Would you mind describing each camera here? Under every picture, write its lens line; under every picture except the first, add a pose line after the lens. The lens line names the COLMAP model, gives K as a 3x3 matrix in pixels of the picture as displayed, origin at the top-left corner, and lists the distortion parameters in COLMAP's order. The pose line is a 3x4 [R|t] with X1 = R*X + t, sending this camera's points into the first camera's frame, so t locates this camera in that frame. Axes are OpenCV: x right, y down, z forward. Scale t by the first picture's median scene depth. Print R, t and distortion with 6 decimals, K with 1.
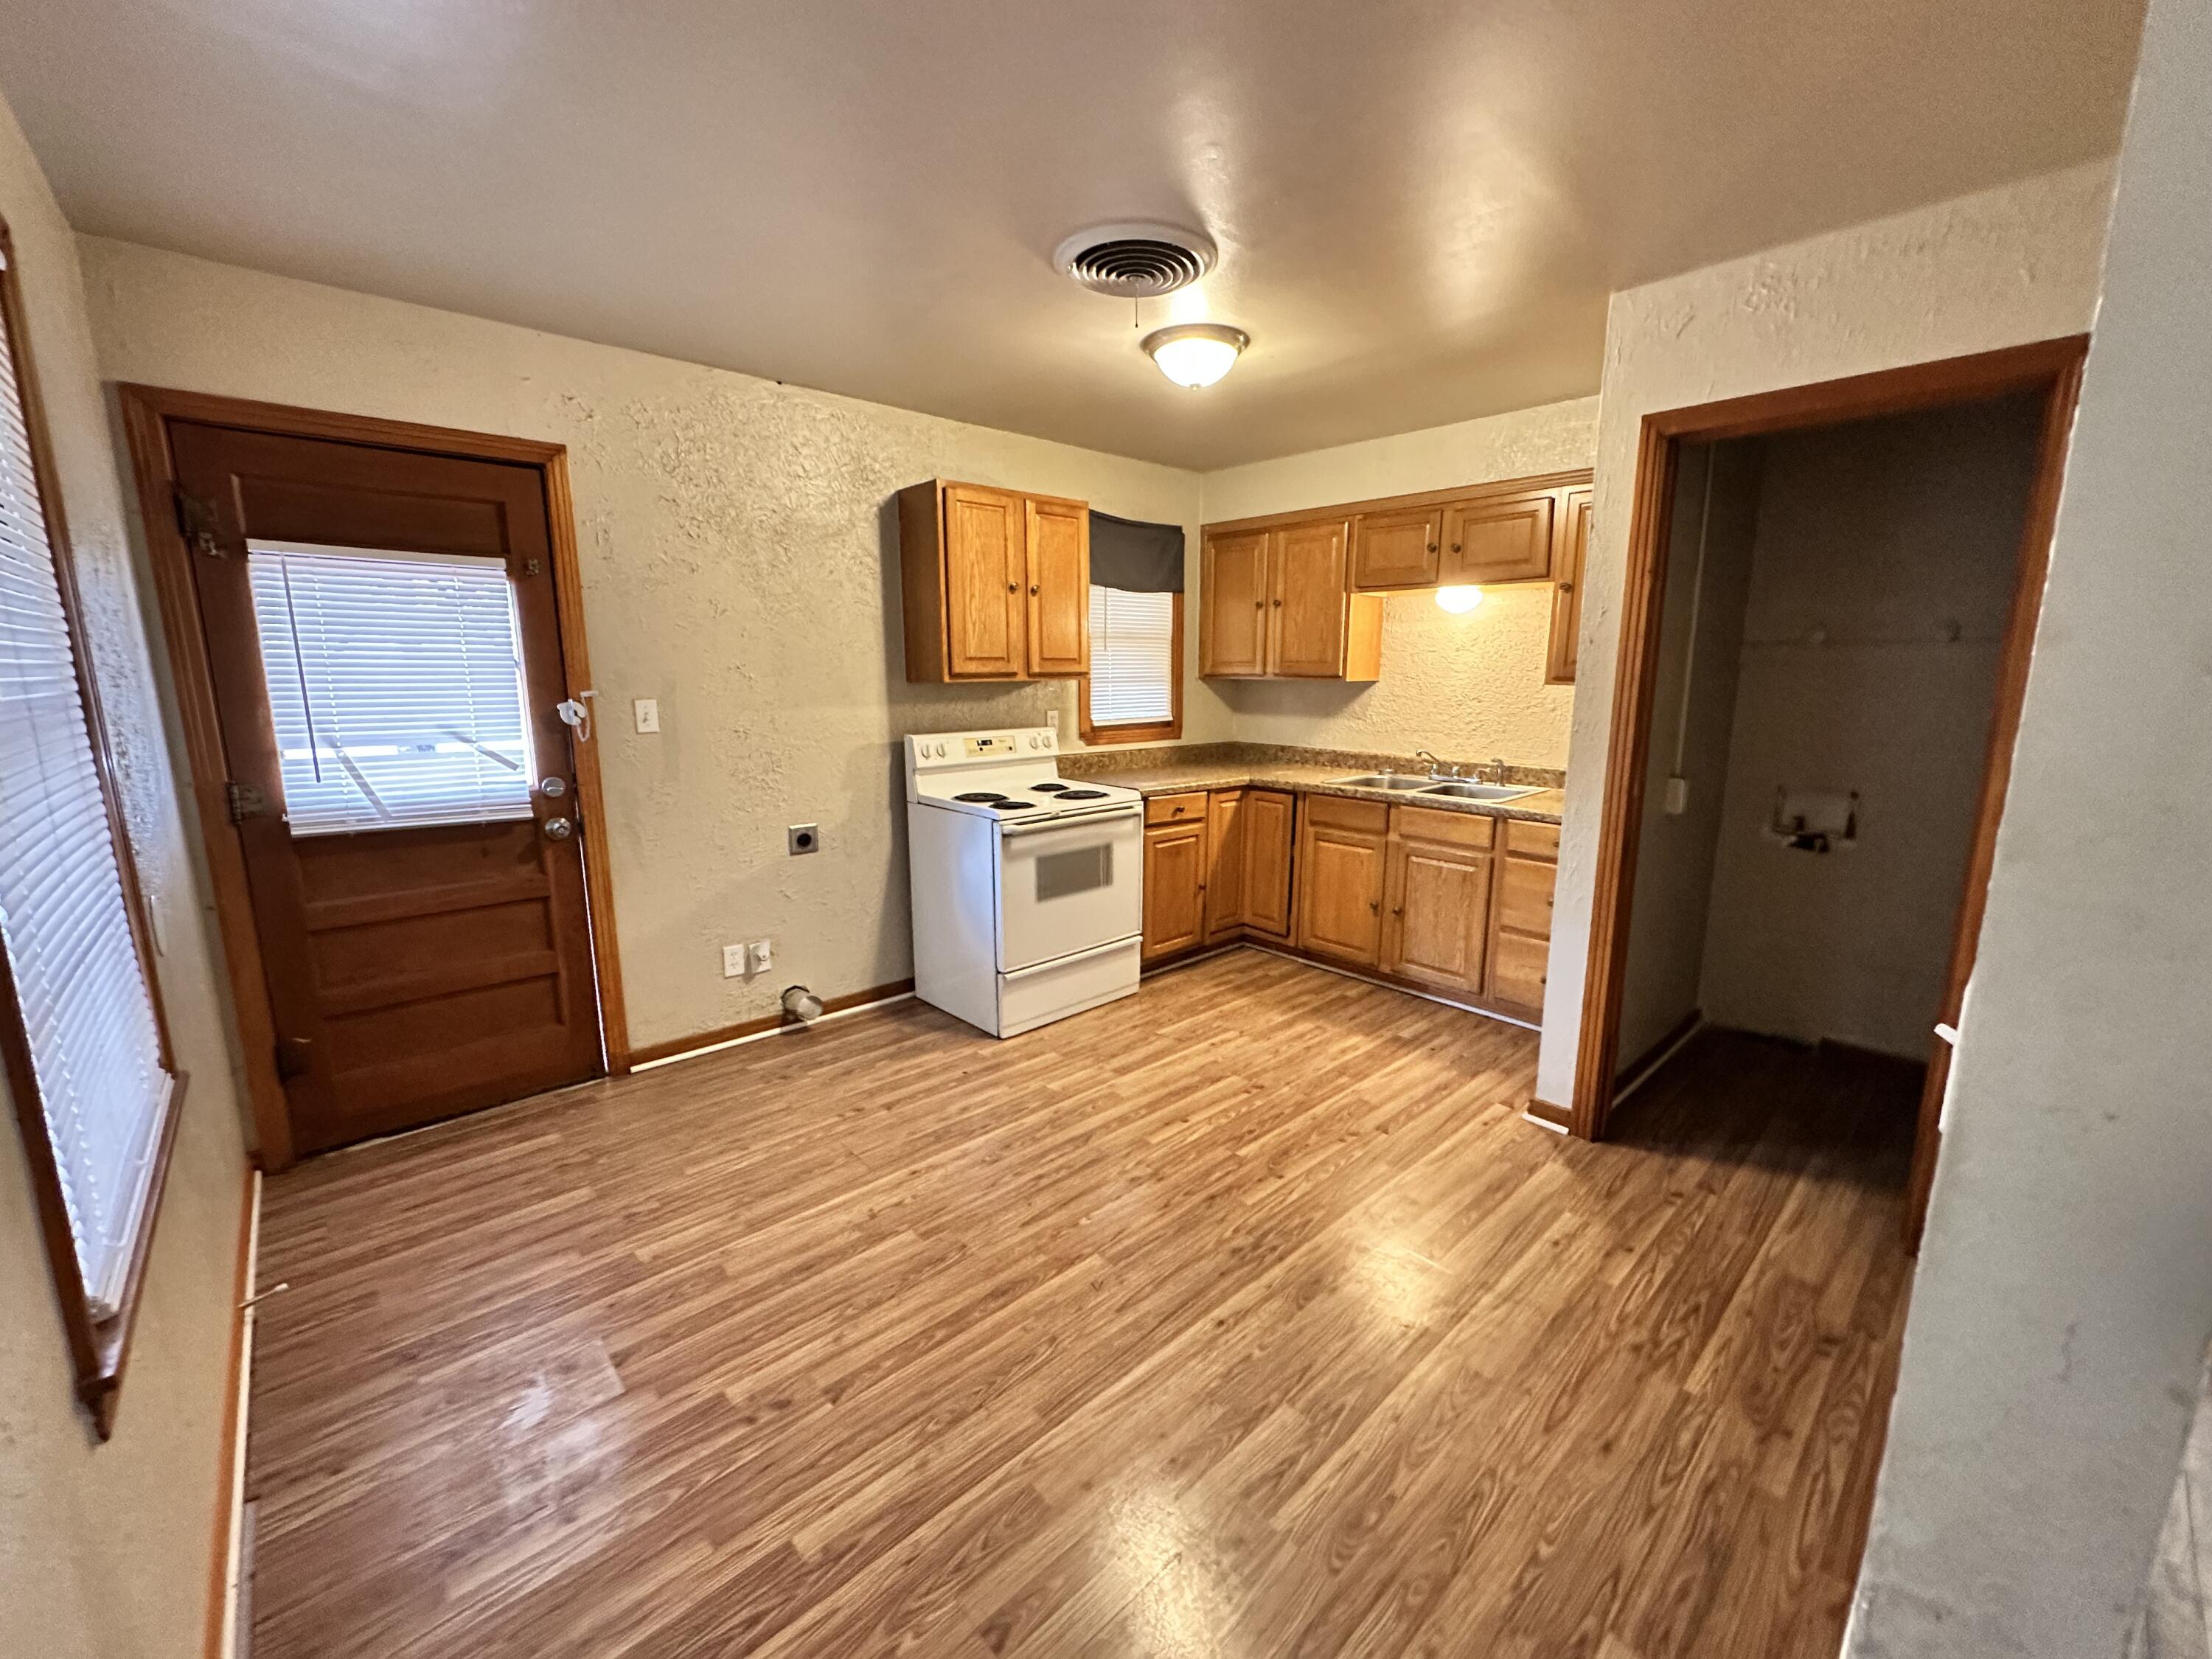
lens RADIAL K [[886.9, 0, 1107.2], [0, 886.9, 828.8], [0, 0, 1]] dist [-0.000294, 0.000415]
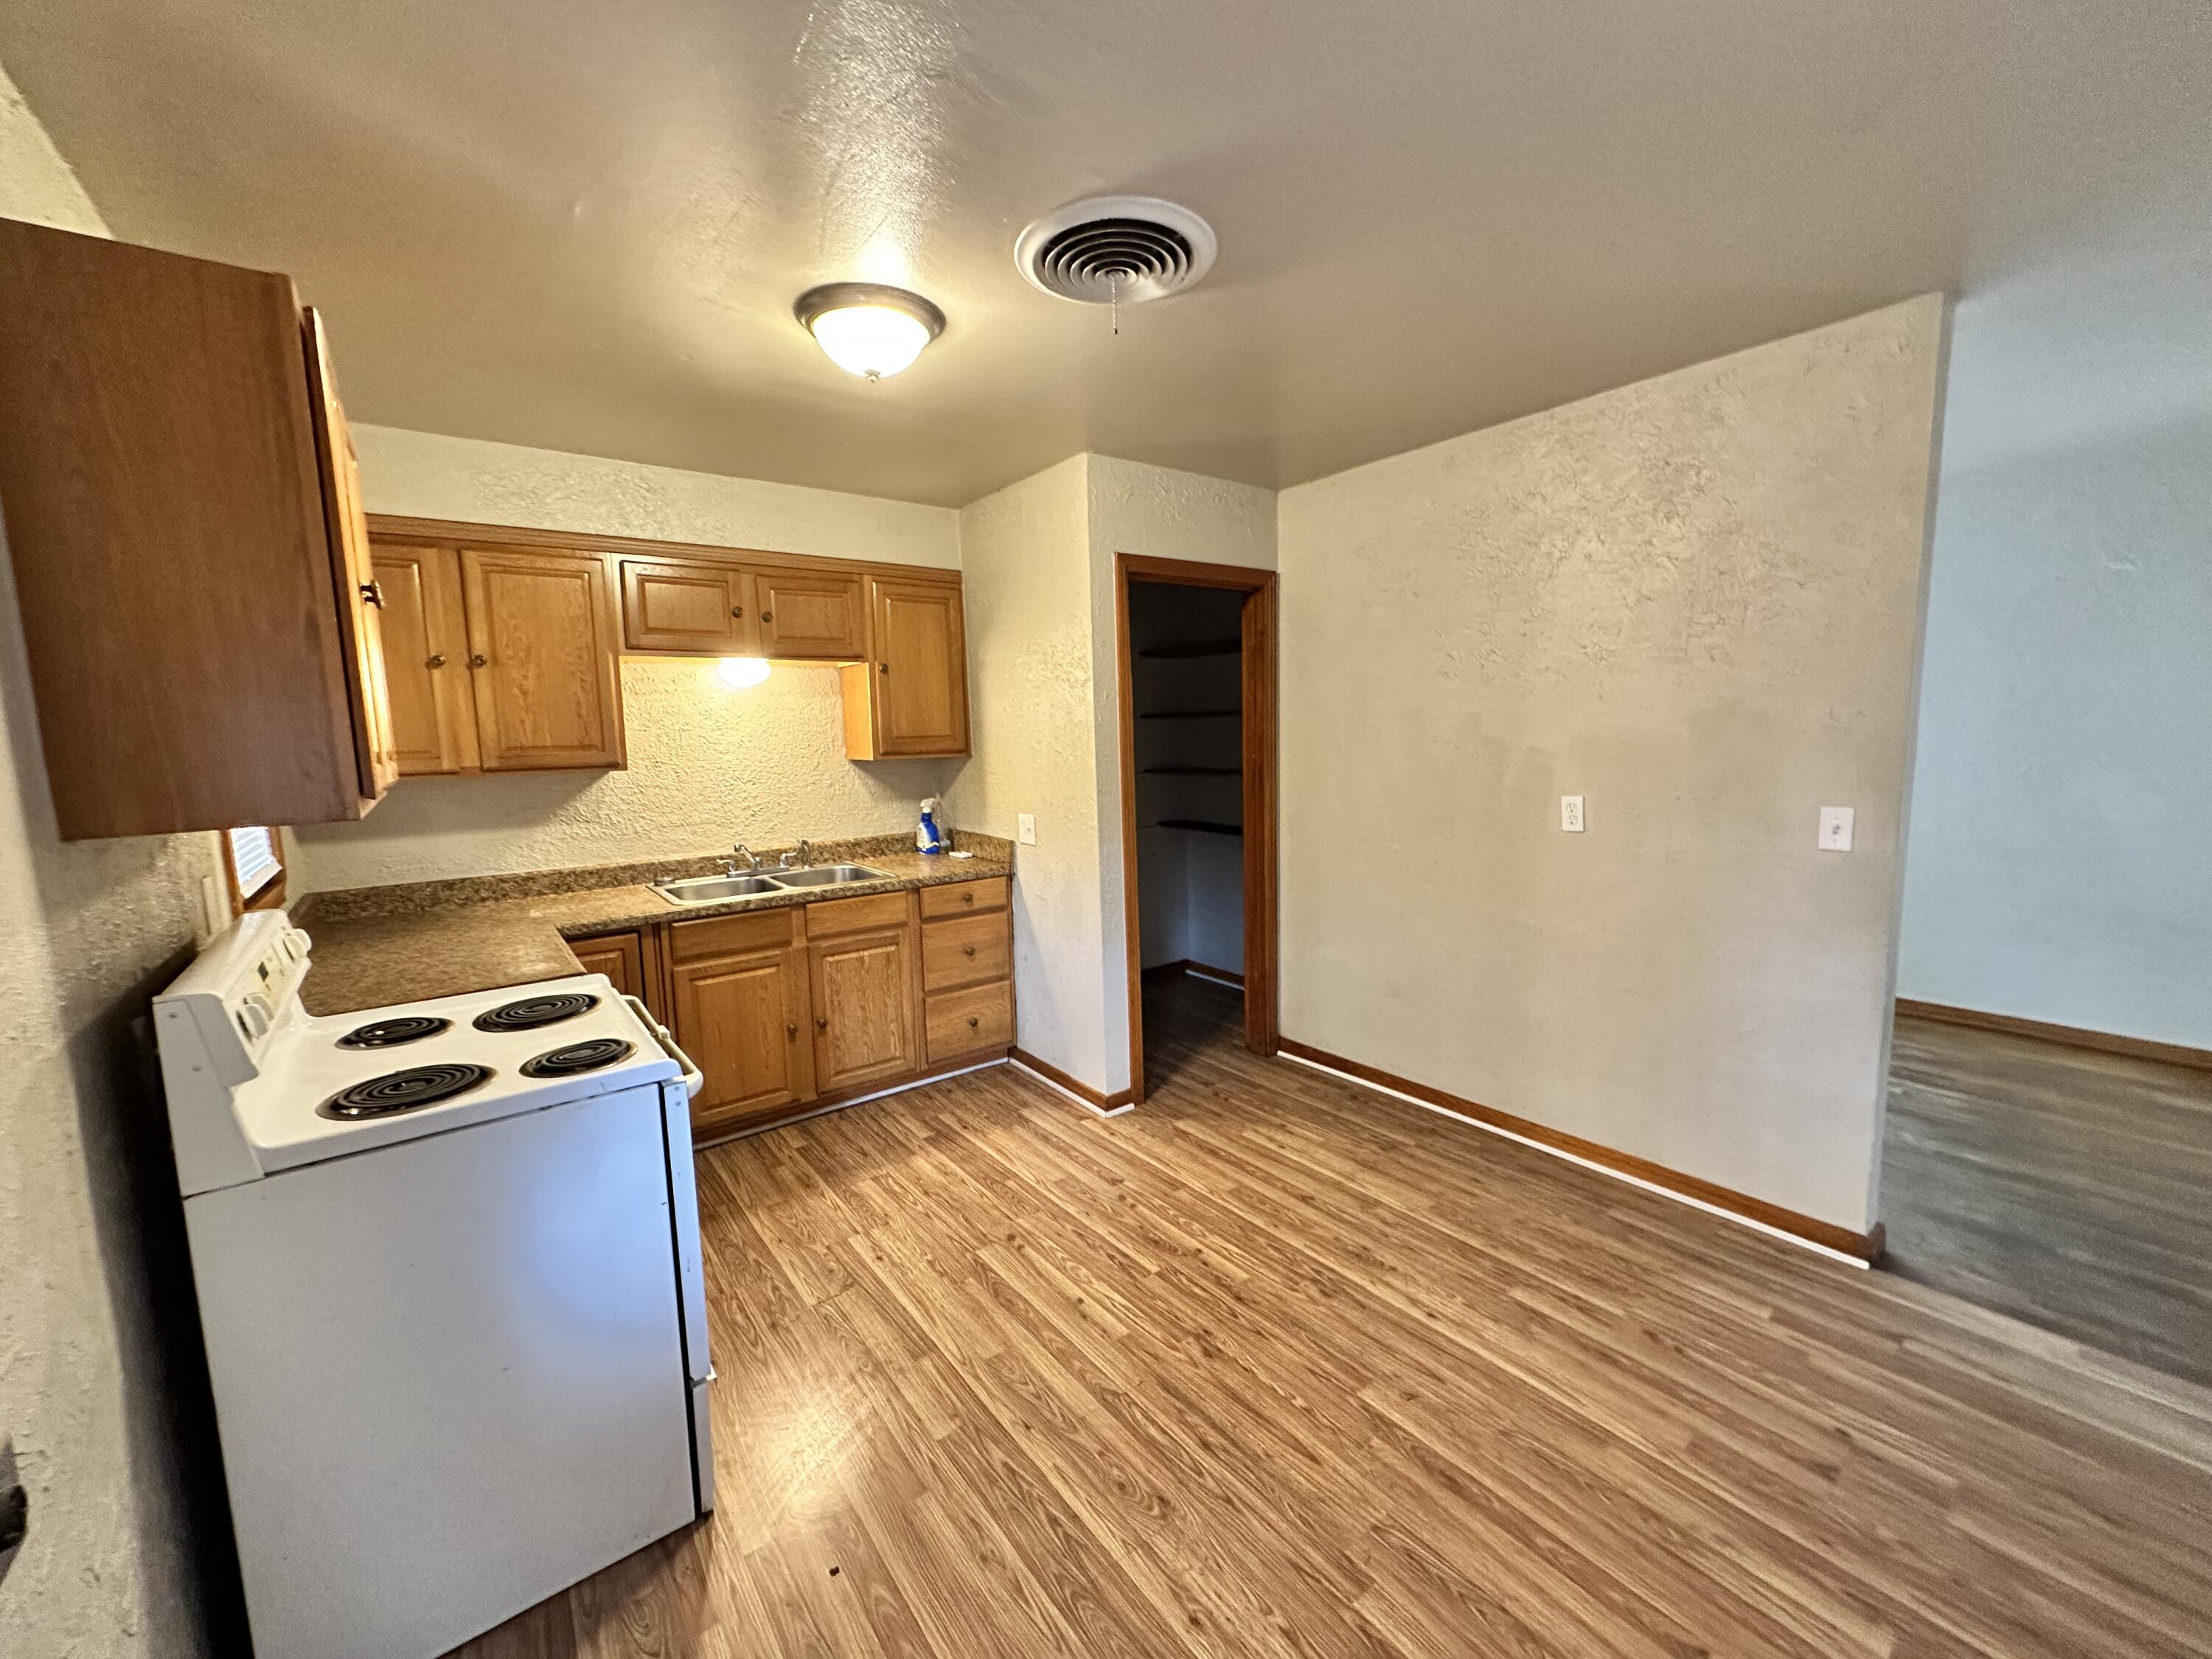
lens RADIAL K [[886.9, 0, 1105.5], [0, 886.9, 828.1], [0, 0, 1]] dist [-0.000294, 0.000415]
pose [[0.097494, -0.117329, 0.988296, -0.600934], [0.207794, 0.973541, 0.095079, -0.147644], [-0.973302, 0.196092, 0.119295, 0.729627]]
